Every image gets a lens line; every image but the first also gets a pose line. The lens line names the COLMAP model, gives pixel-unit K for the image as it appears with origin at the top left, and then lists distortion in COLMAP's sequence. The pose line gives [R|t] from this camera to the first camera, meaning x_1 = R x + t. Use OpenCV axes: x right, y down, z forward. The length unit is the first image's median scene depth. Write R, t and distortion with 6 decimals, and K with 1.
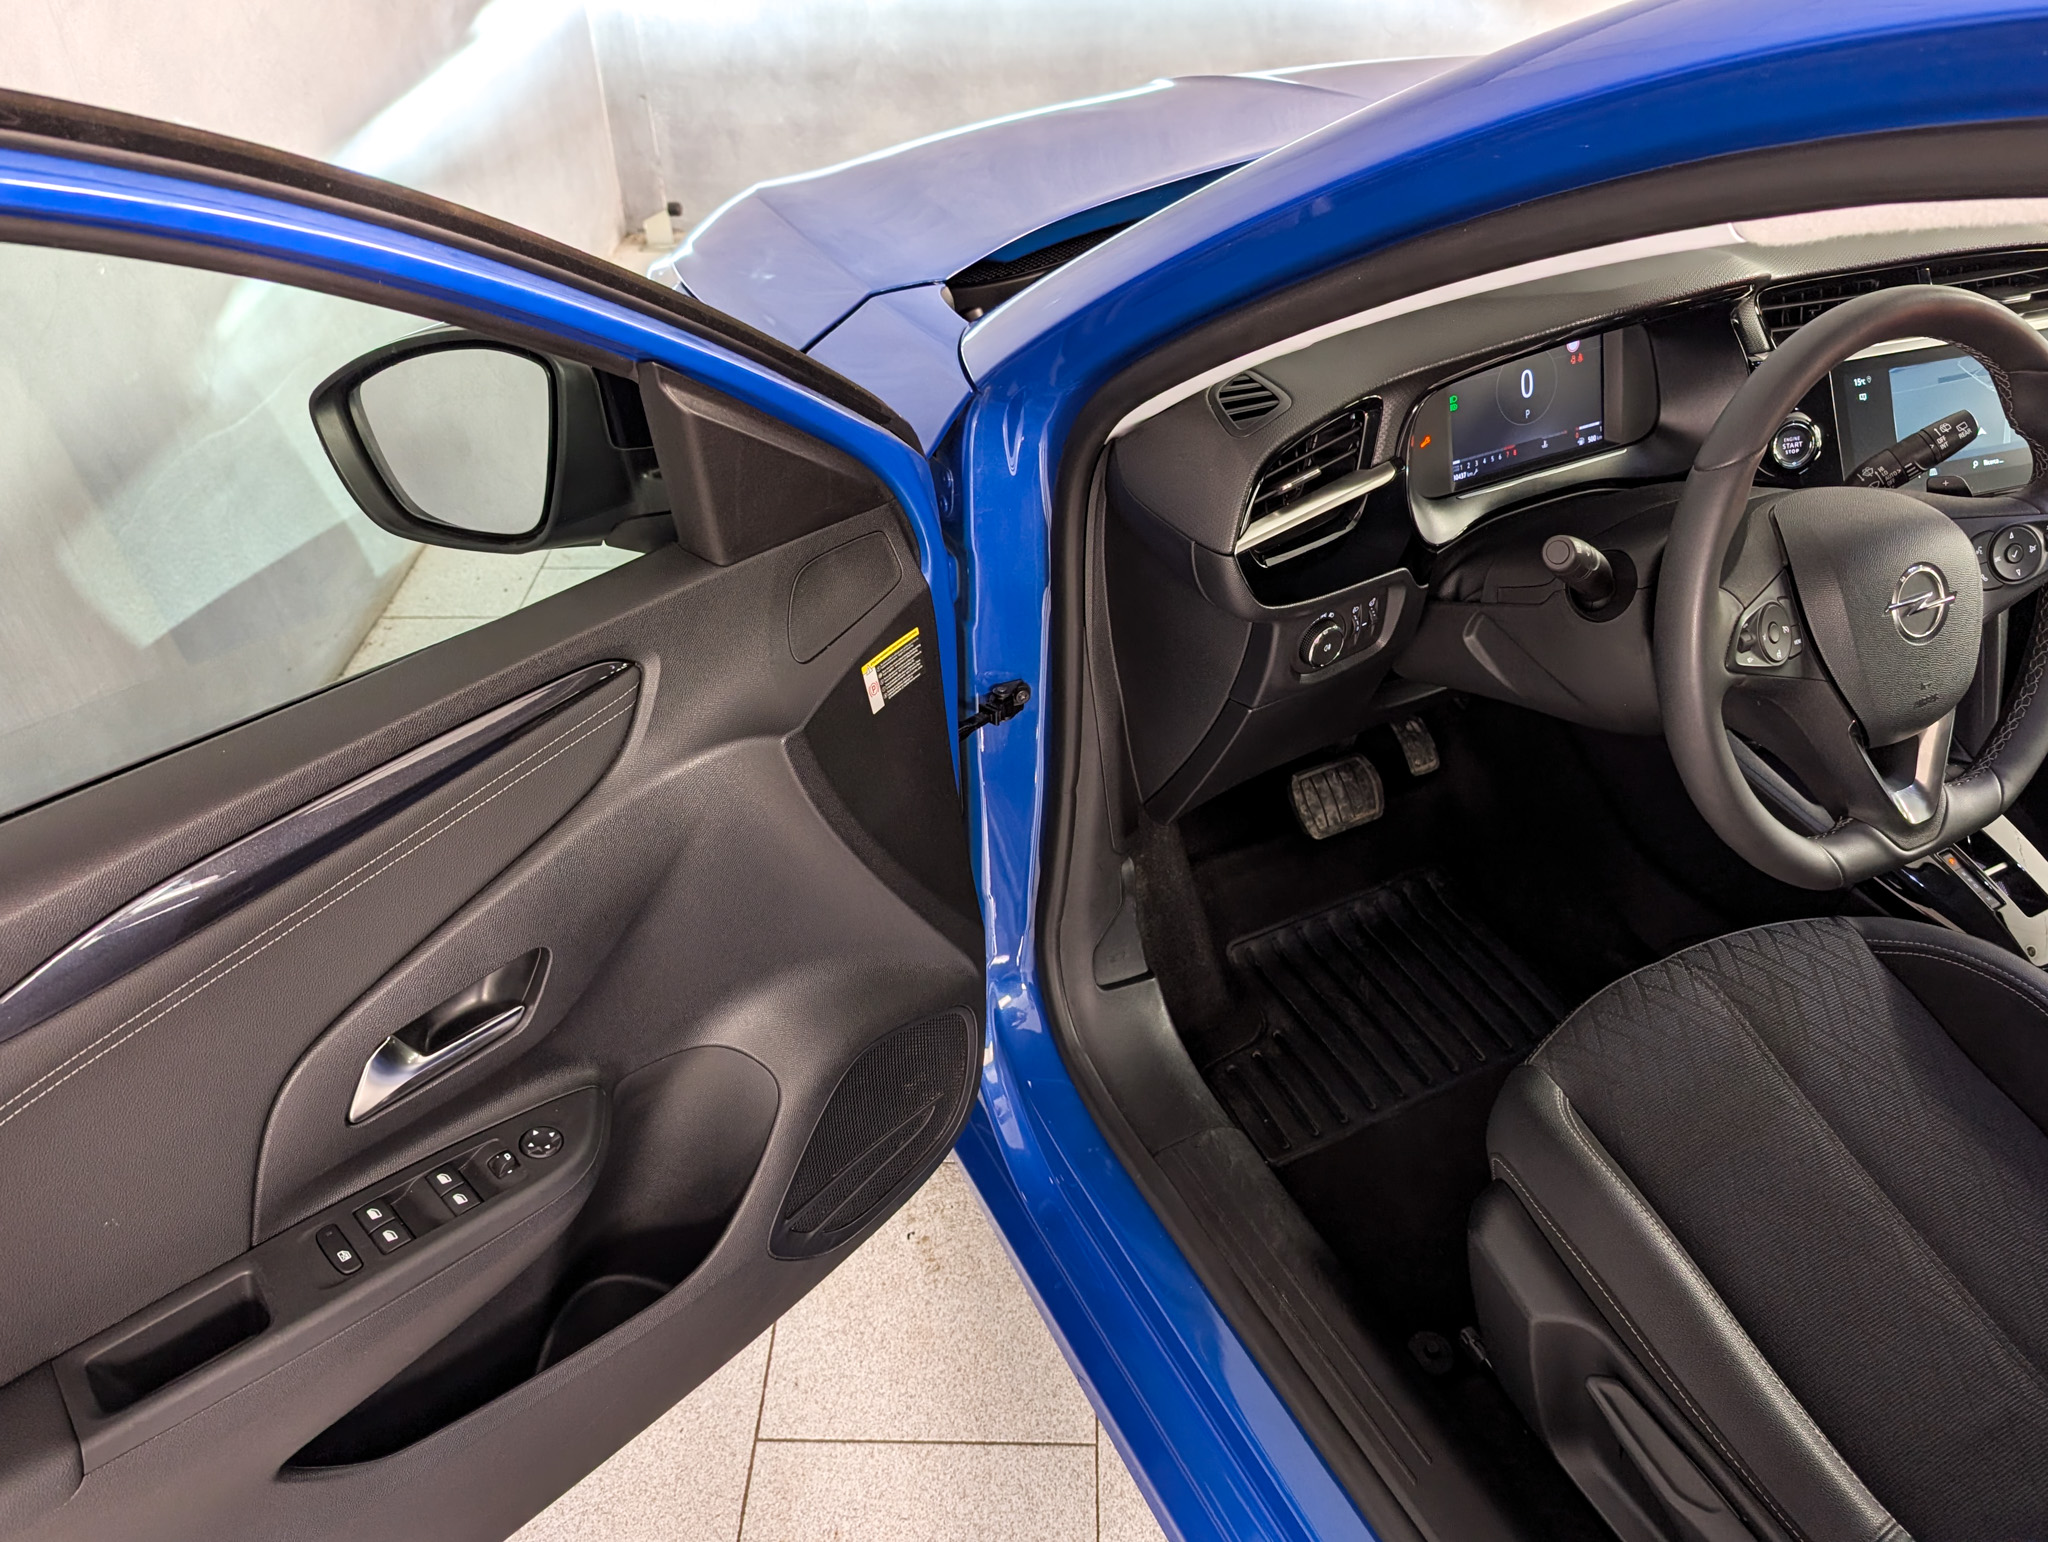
lens RADIAL K [[1565.6, 0, 1015.4], [0, 1565.6, 775.9], [0, 0, 1]] dist [0.022849, -0.030264]
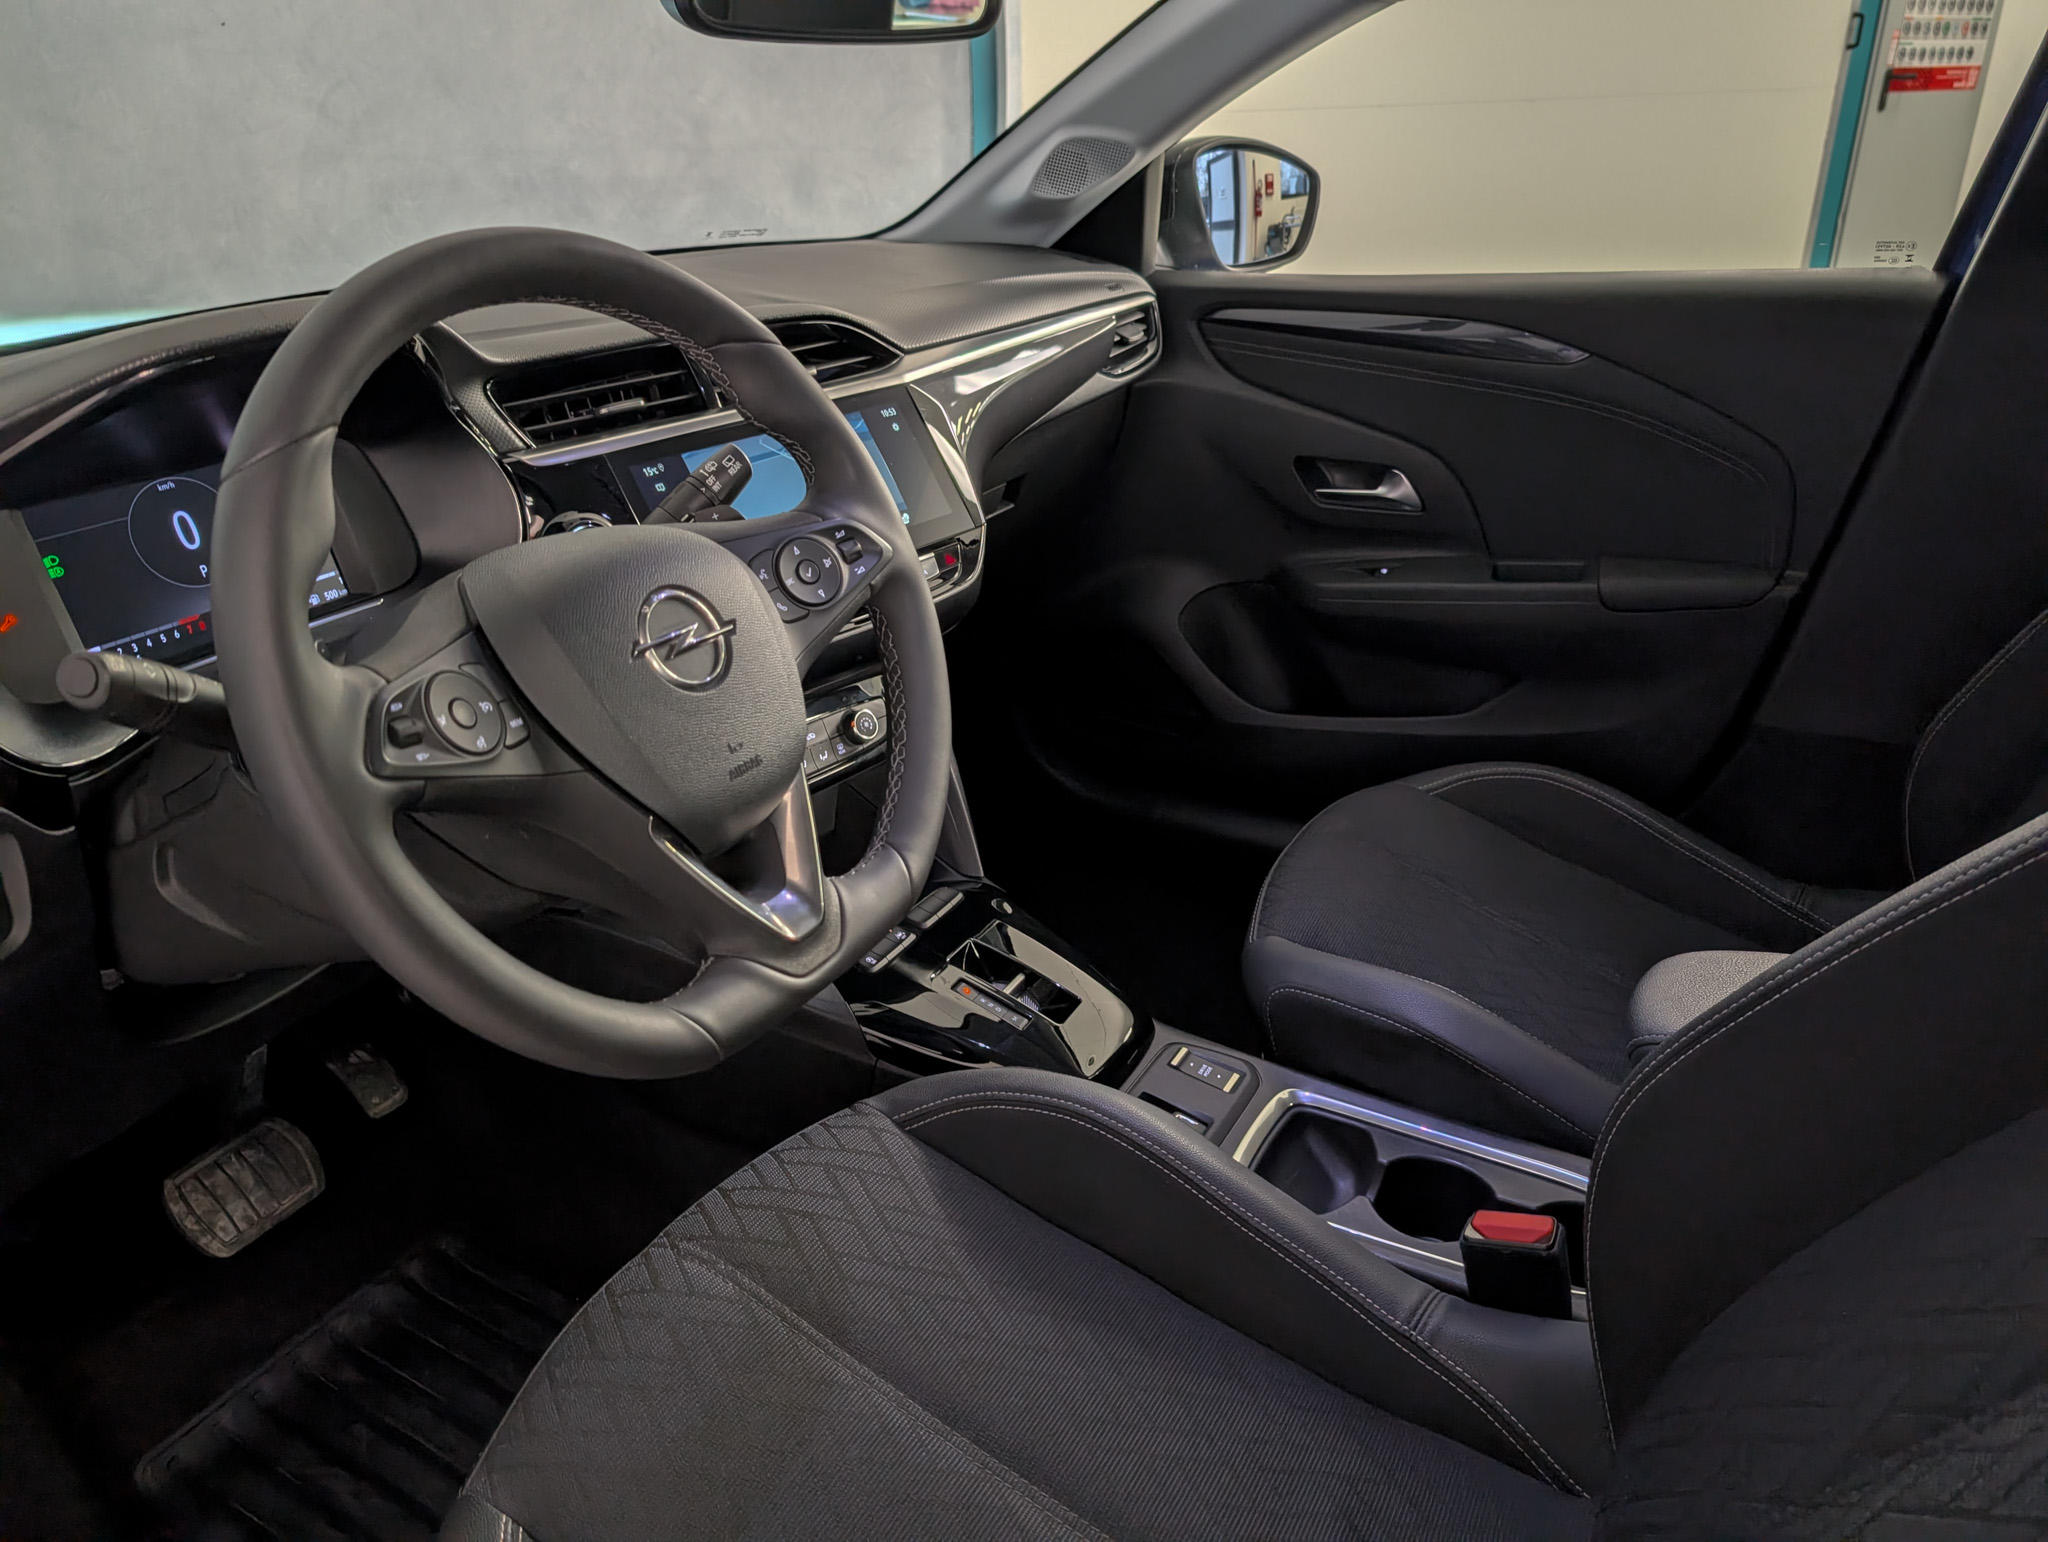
lens RADIAL K [[1484.7, 0, 1028.4], [0, 1484.7, 750.0], [0, 0, 1]] dist [-0.001442, 0.001385]
pose [[0.833927, -0.231482, 0.500981, 0.297414], [0.347003, 0.925817, -0.149837, 0.075972], [-0.429132, 0.298795, 0.852389, 0.313118]]
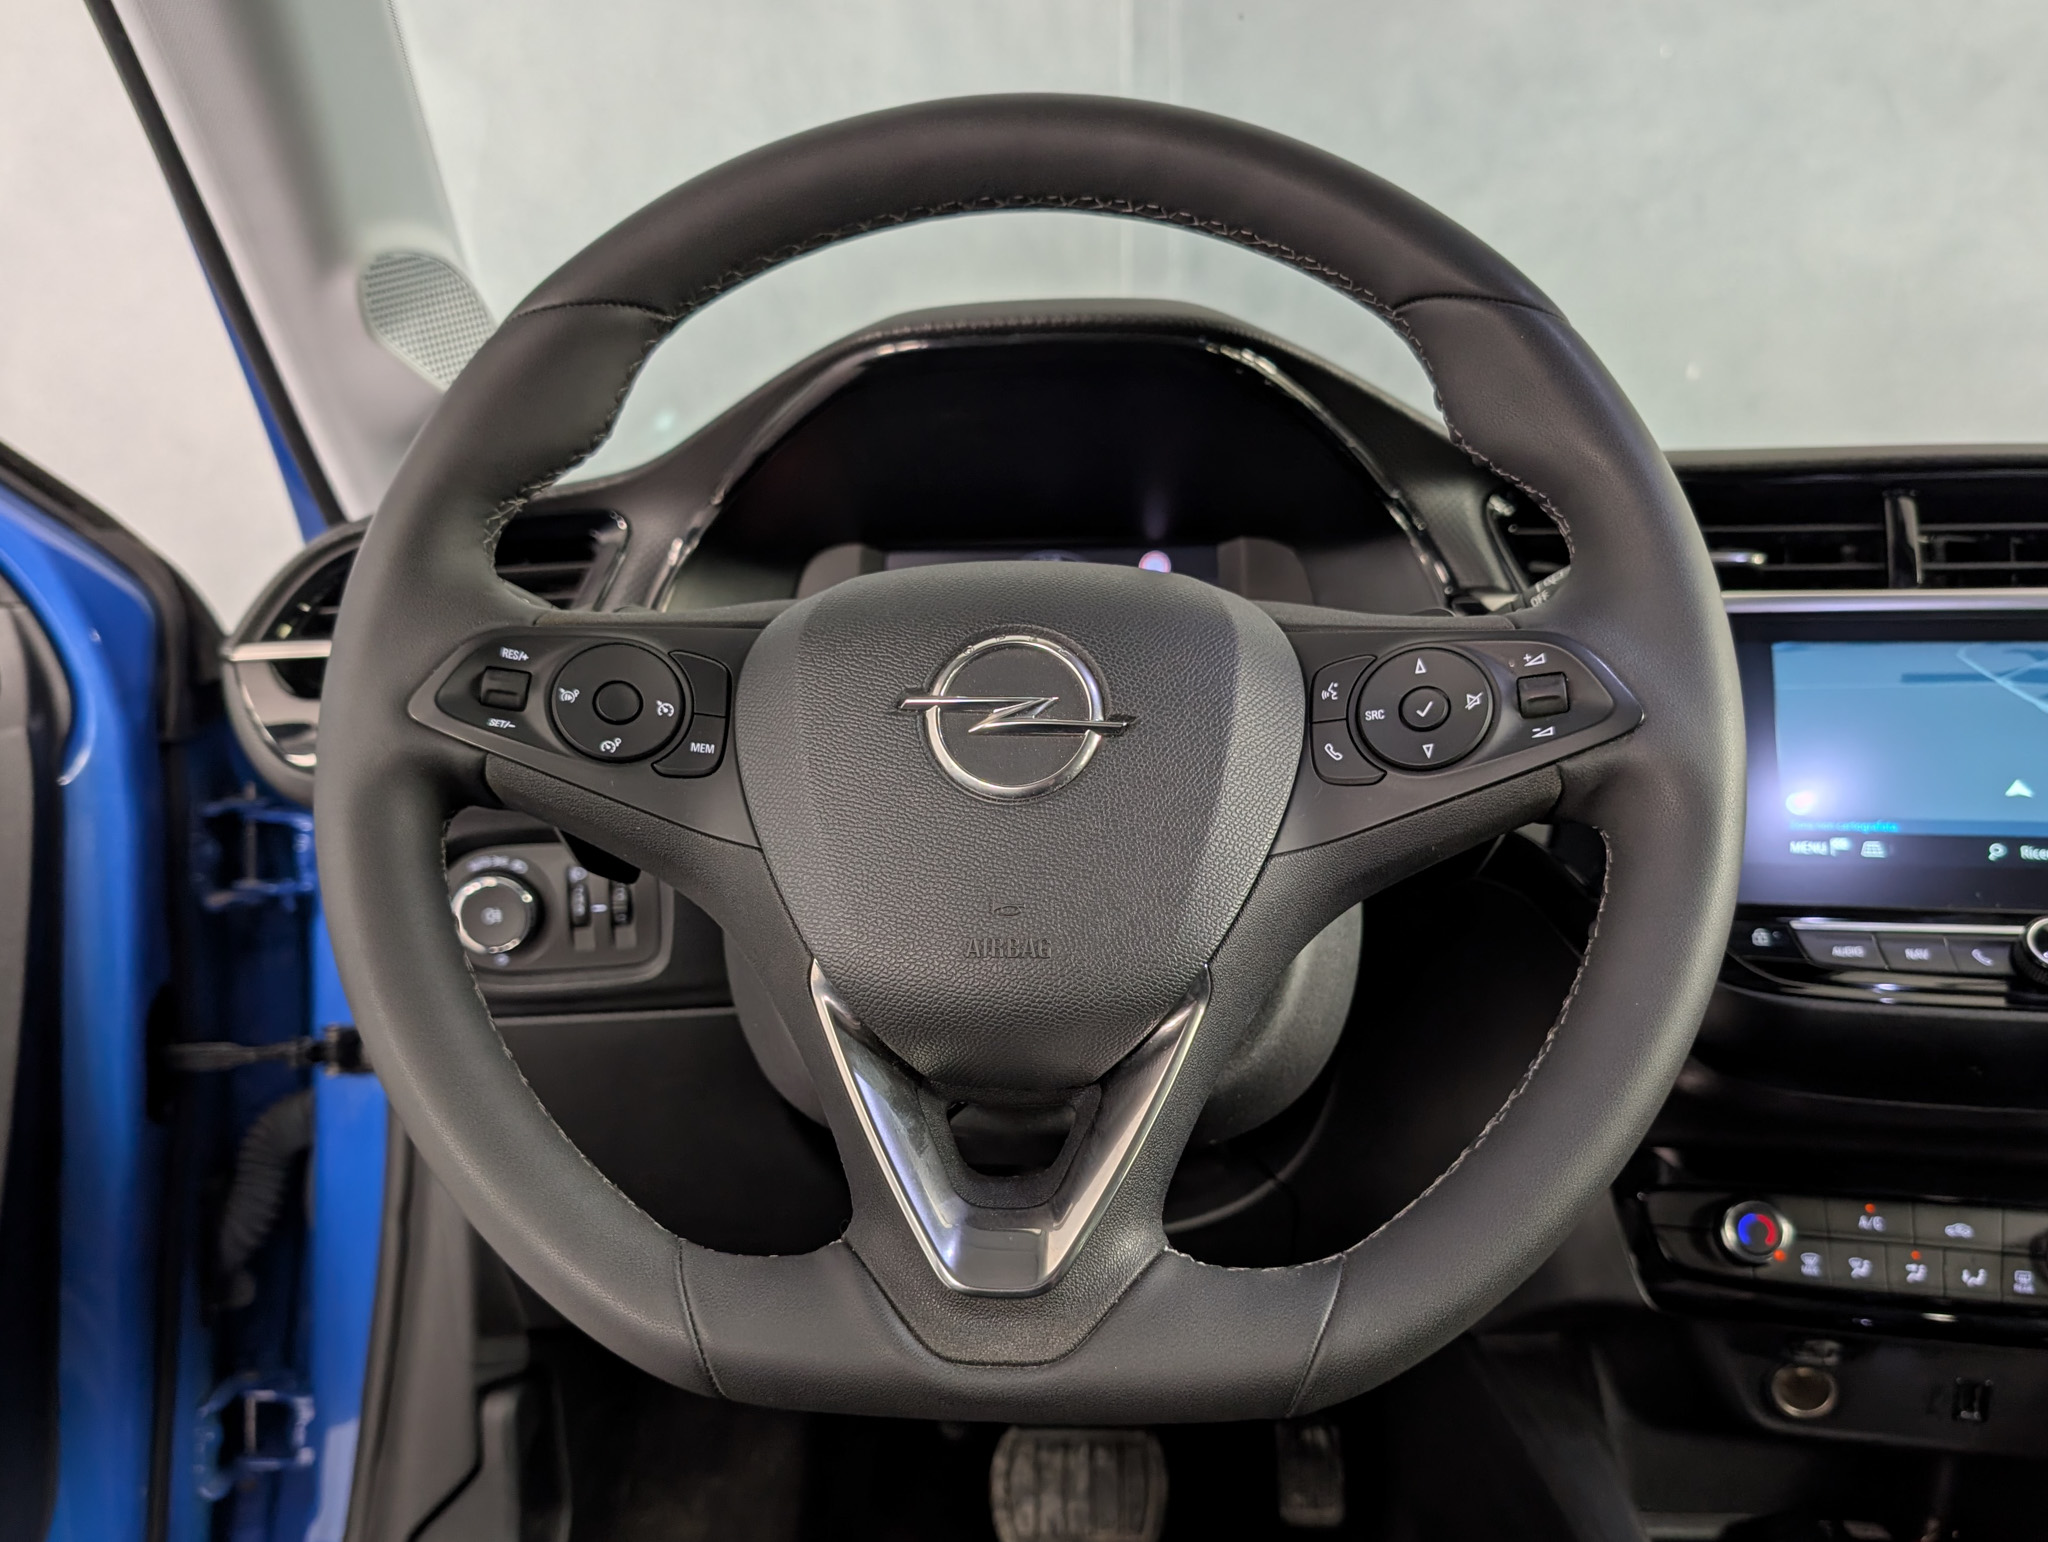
lens RADIAL K [[1771.8, 0, 1007.1], [0, 1771.8, 821.6], [0, 0, 1]] dist [0.004927, -0.006476]
pose [[0.867239, 0.085541, -0.490489, 0.671810], [-0.303834, 0.871361, -0.385246, 0.080821], [0.394439, 0.483128, 0.781668, 0.538219]]
